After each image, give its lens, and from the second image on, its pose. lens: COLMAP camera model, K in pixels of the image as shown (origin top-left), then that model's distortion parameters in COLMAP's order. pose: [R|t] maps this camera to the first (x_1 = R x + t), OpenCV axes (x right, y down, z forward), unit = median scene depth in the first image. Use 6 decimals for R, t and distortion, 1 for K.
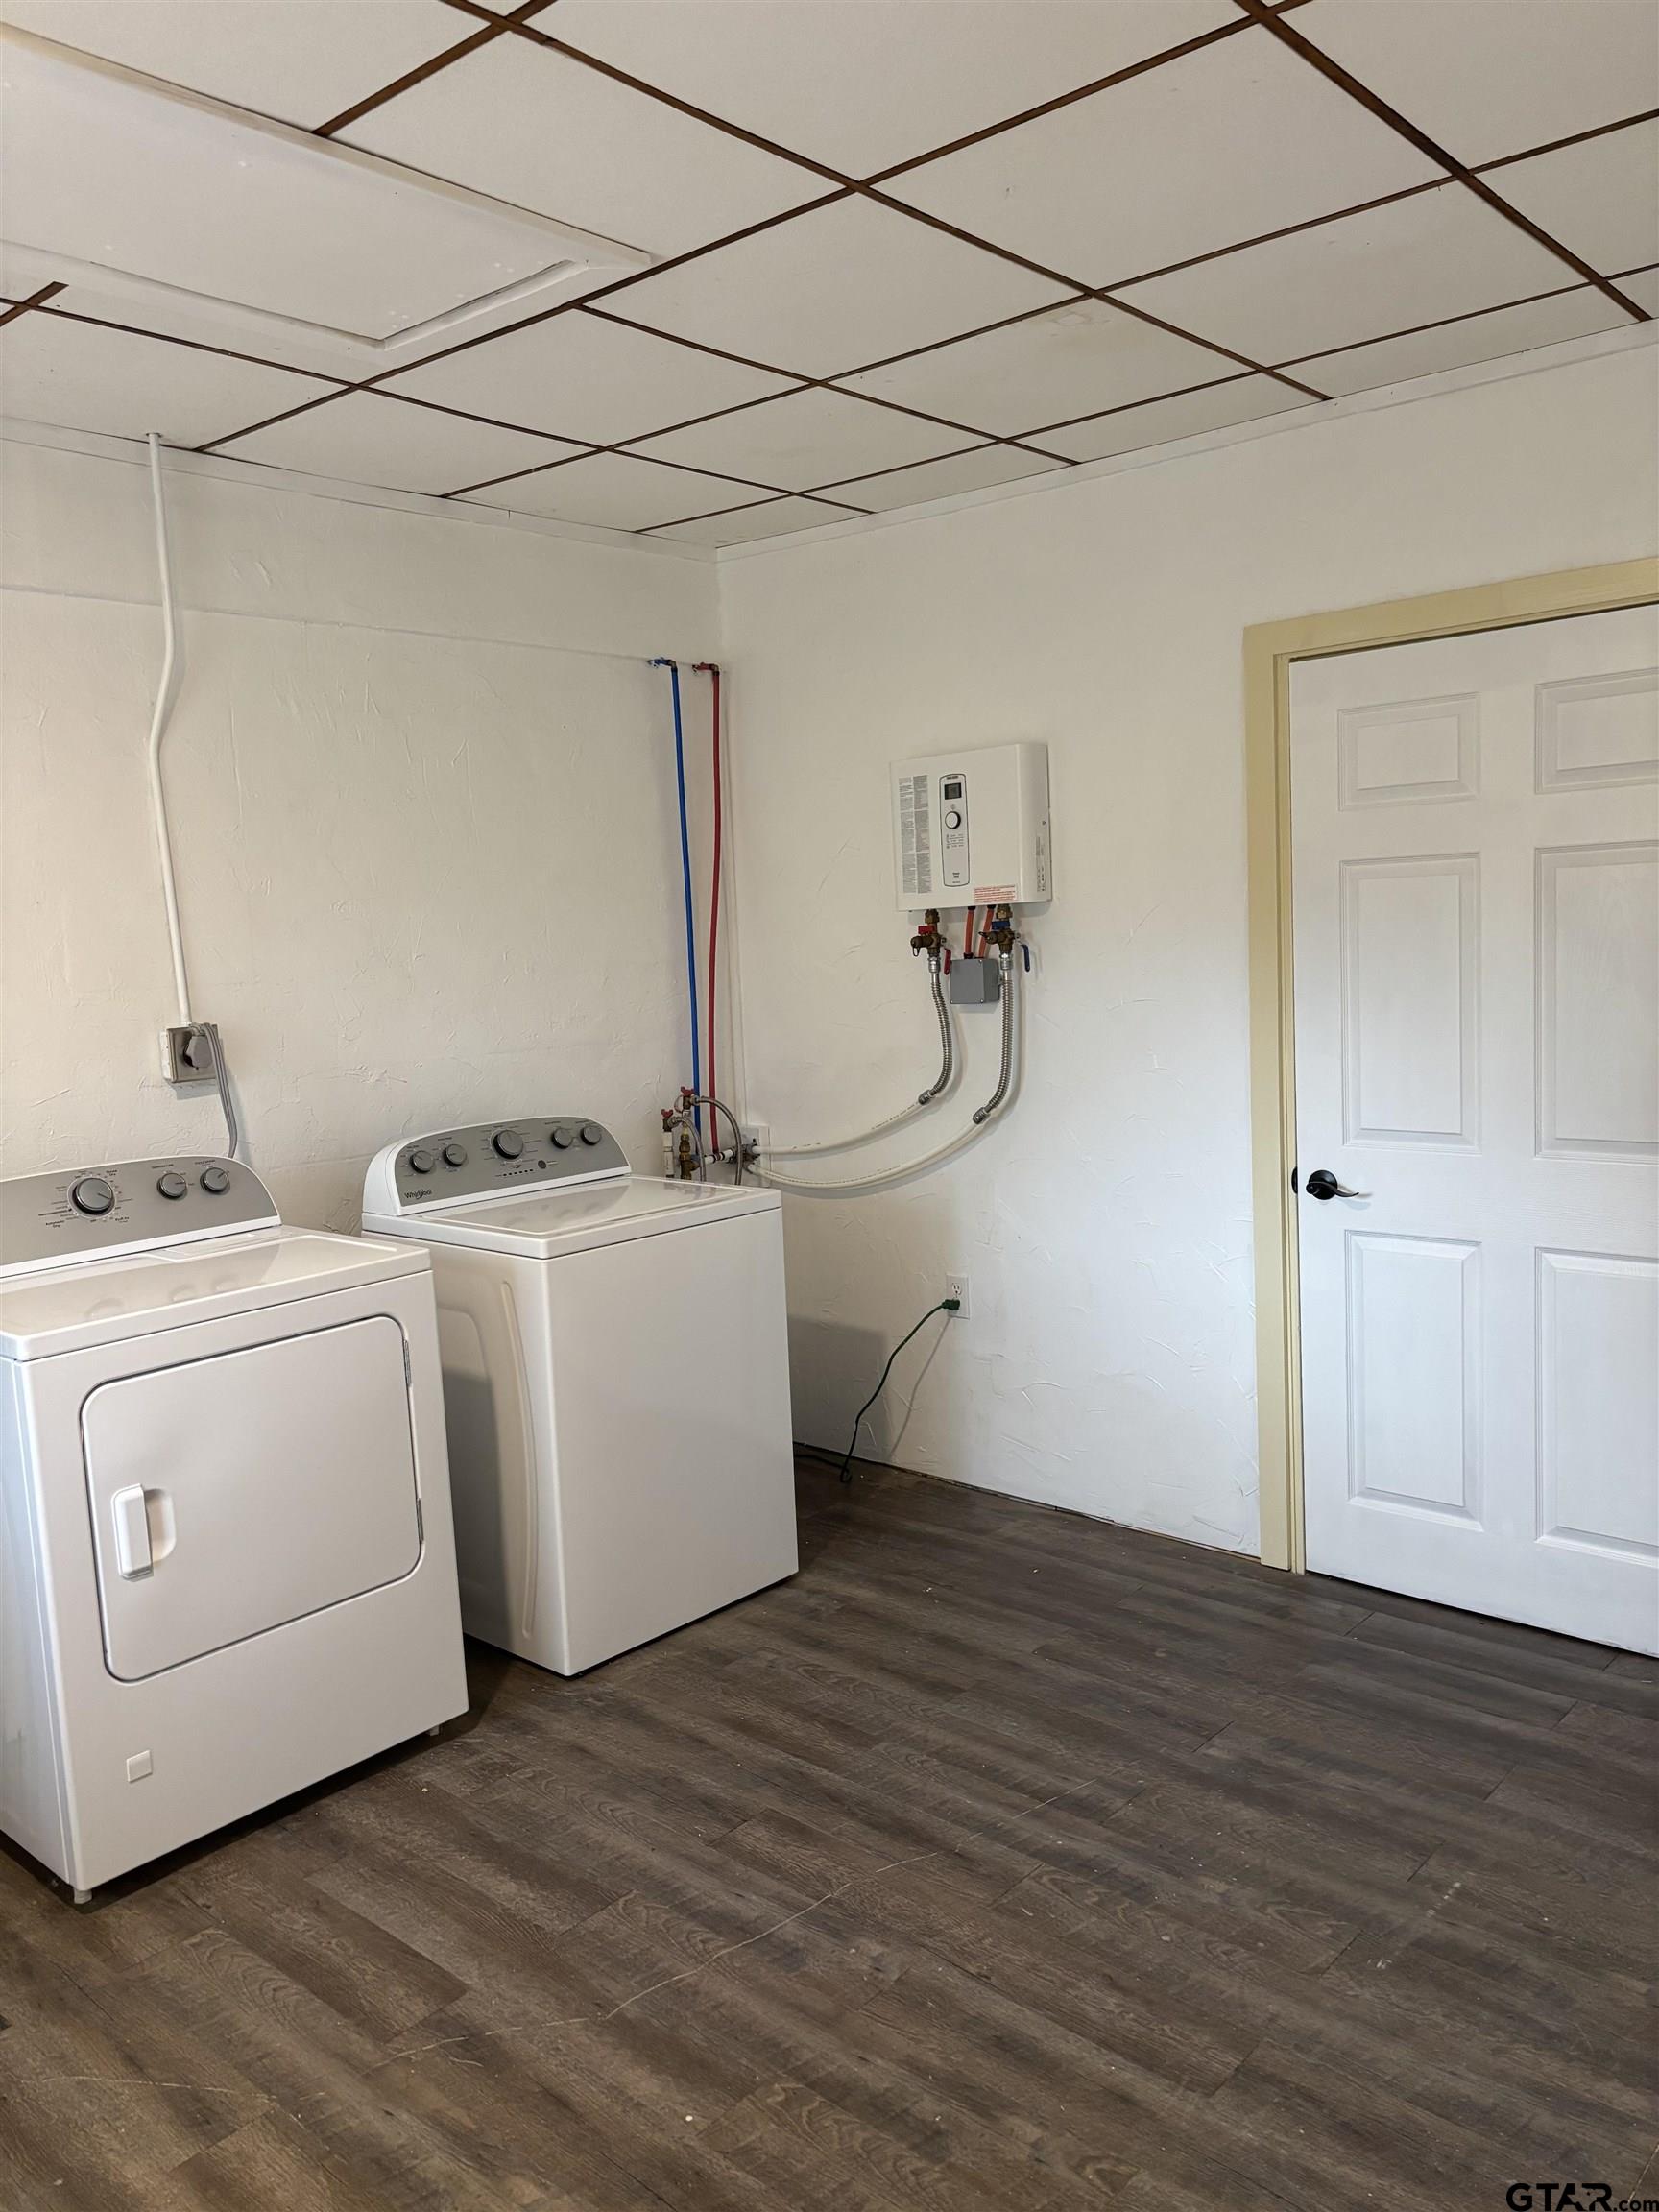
lens RADIAL K [[1664.2, 0, 829.5], [0, 1664.2, 1106.0], [0, 0, 1]] dist [0.044028, -0.059073]
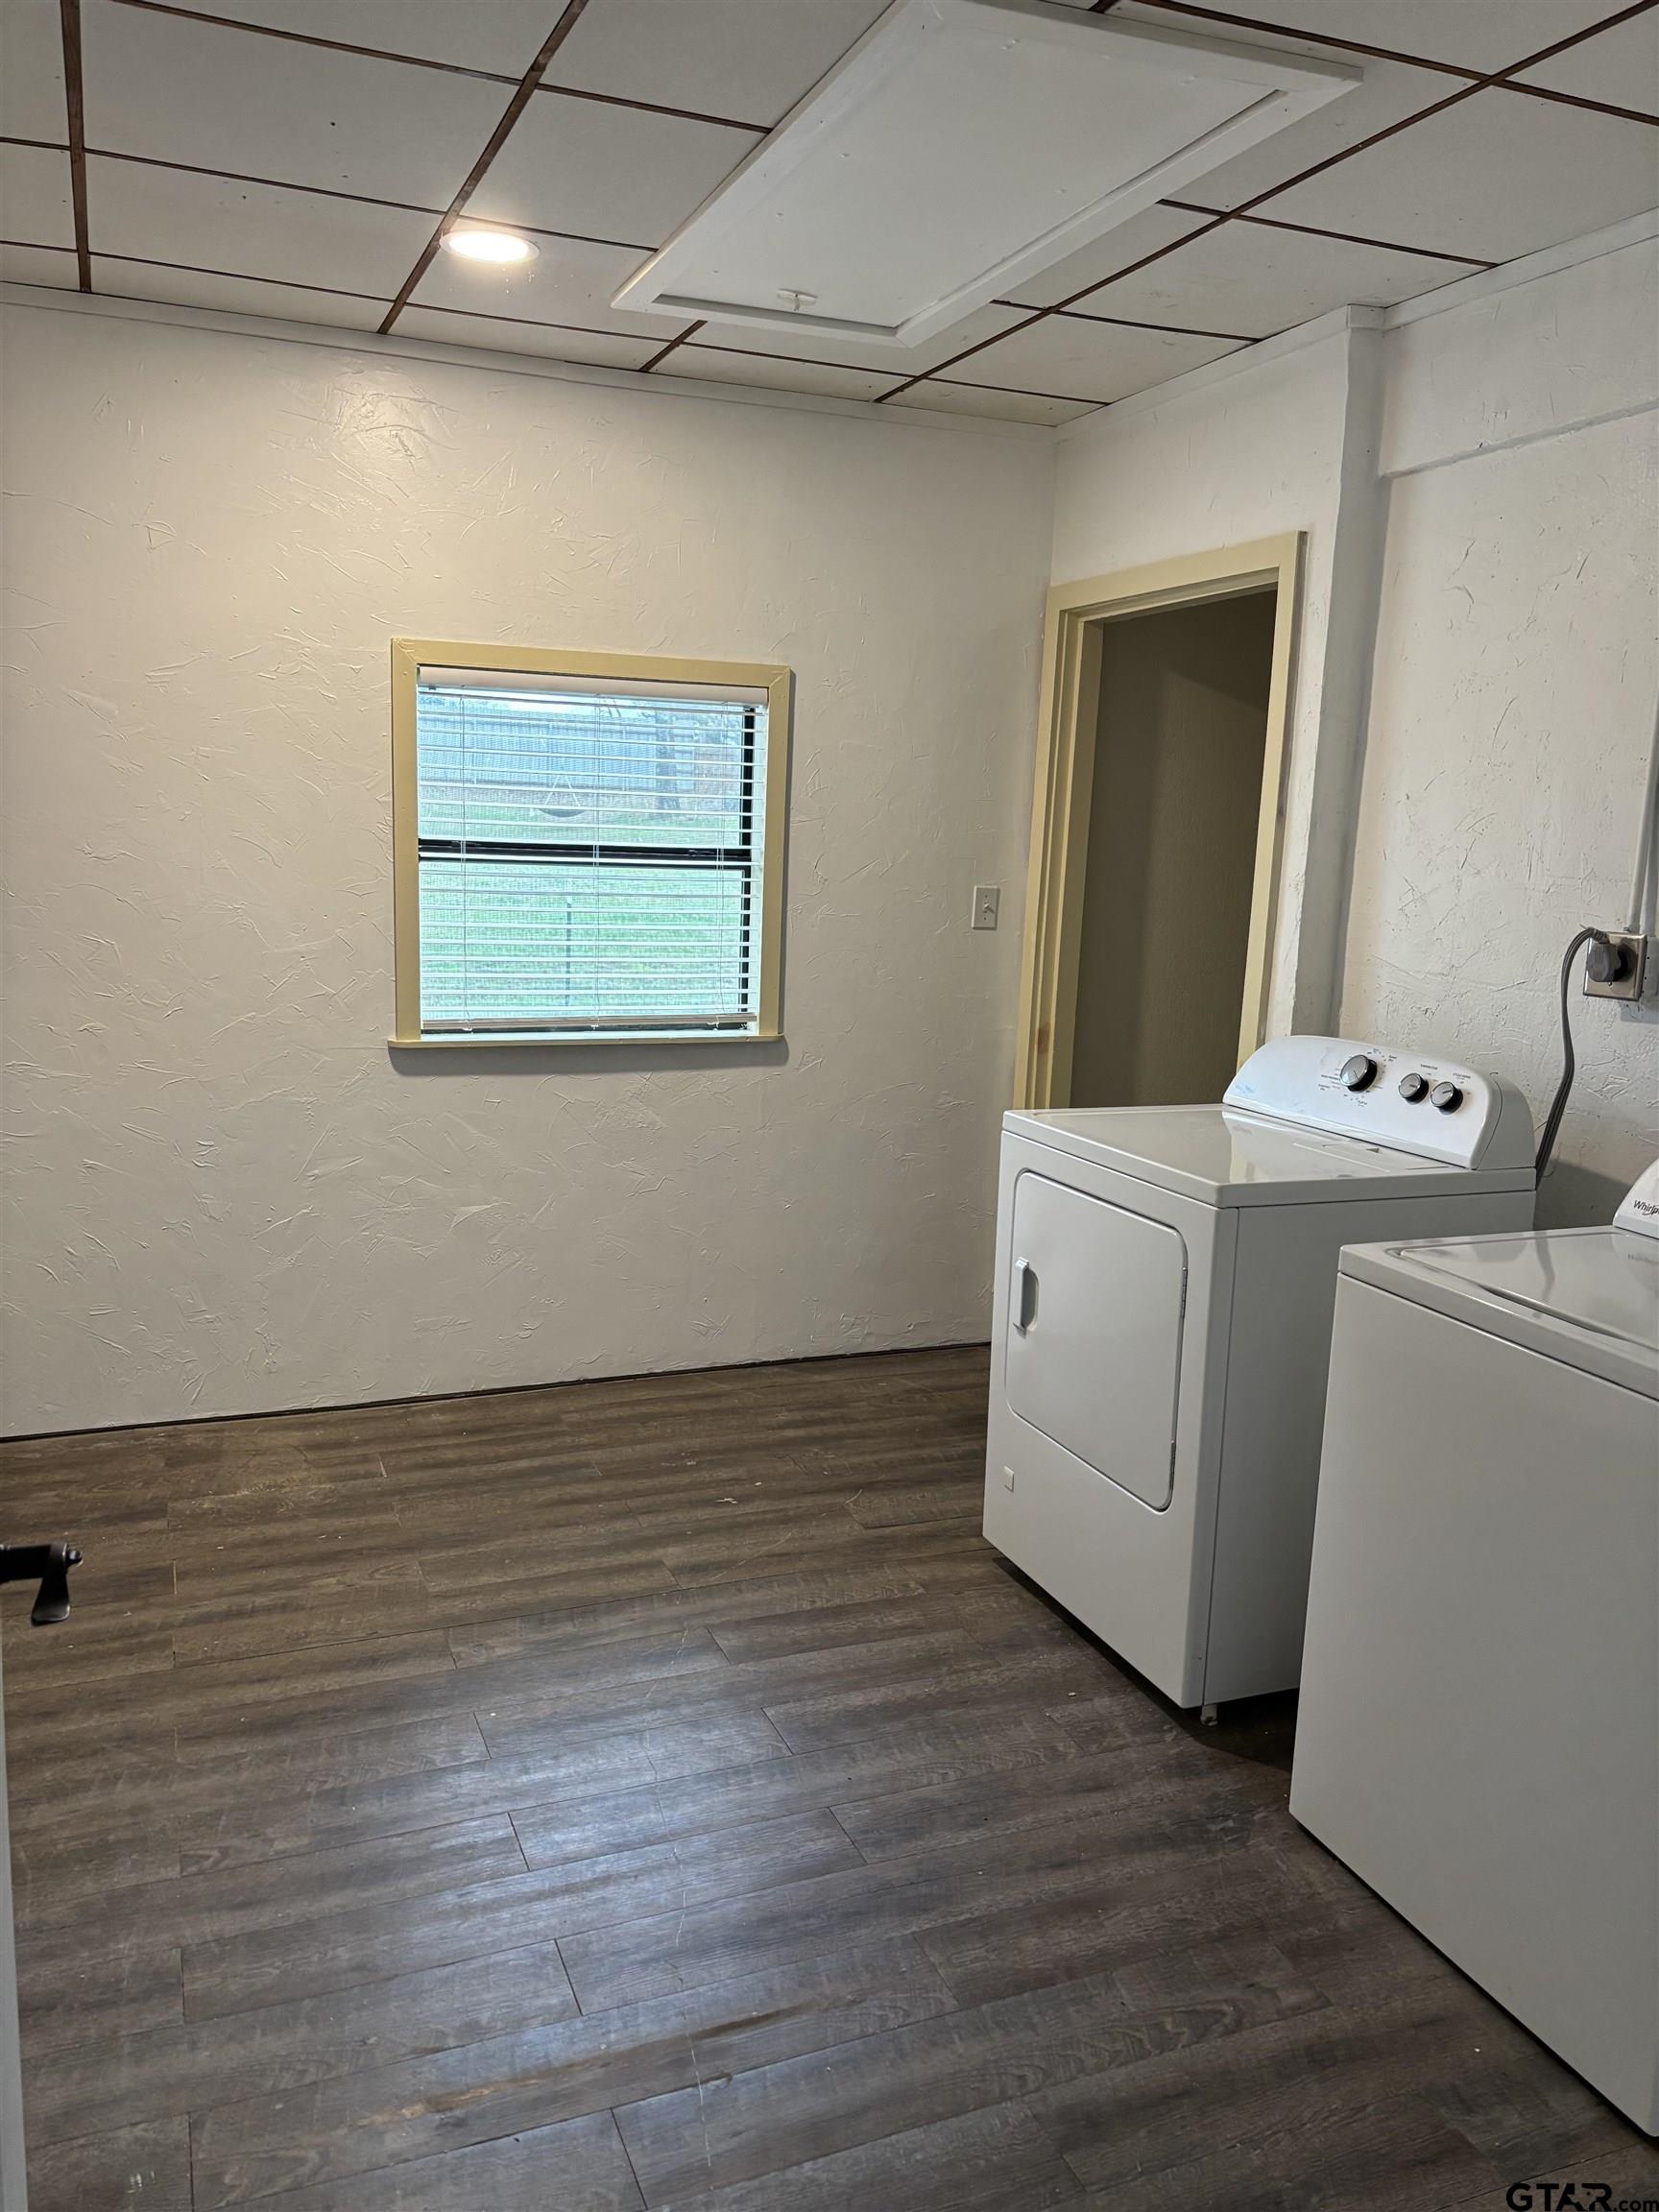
lens RADIAL K [[1664.2, 0, 829.5], [0, 1664.2, 1106.0], [0, 0, 1]] dist [0.044028, -0.059073]
pose [[-0.439692, 0.174736, -0.880987, 0.691819], [-0.118465, 0.961040, 0.249738, -0.167461], [0.890301, 0.214174, -0.401862, 1.320733]]
